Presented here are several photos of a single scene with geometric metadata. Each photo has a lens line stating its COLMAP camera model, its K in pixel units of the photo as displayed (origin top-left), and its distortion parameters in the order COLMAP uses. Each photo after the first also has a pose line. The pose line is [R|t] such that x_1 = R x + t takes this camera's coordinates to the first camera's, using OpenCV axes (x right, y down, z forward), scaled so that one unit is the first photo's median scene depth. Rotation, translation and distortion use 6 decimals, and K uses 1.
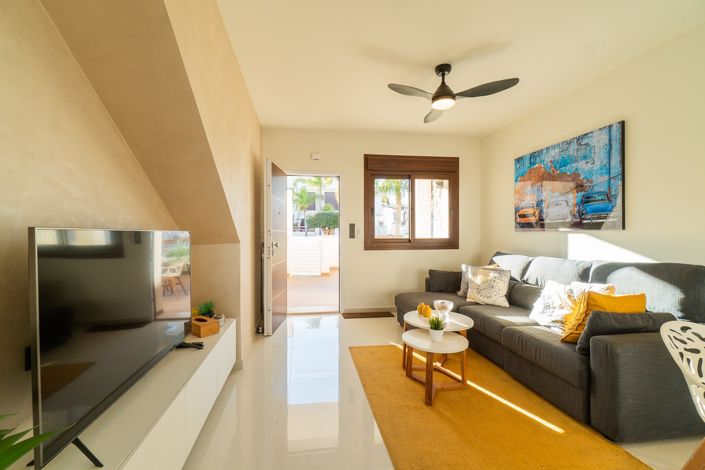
lens RADIAL K [[304.1, 0, 352.5], [0, 304.1, 235.0], [0, 0, 1]] dist [-0.000607, -0.000128]
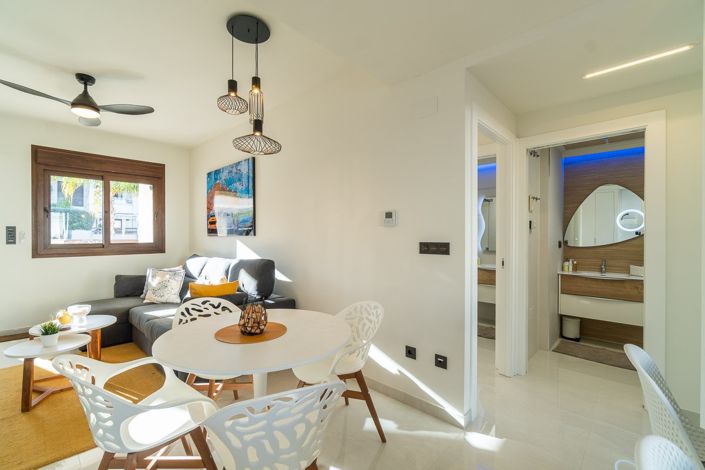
lens RADIAL K [[304.1, 0, 352.5], [0, 304.1, 235.0], [0, 0, 1]] dist [-0.000607, -0.000128]
pose [[0.795924, 0.001714, 0.605395, 0.351604], [0.003168, 0.999971, -0.006996, -0.008394], [-0.605389, 0.007486, 0.795895, -0.315942]]
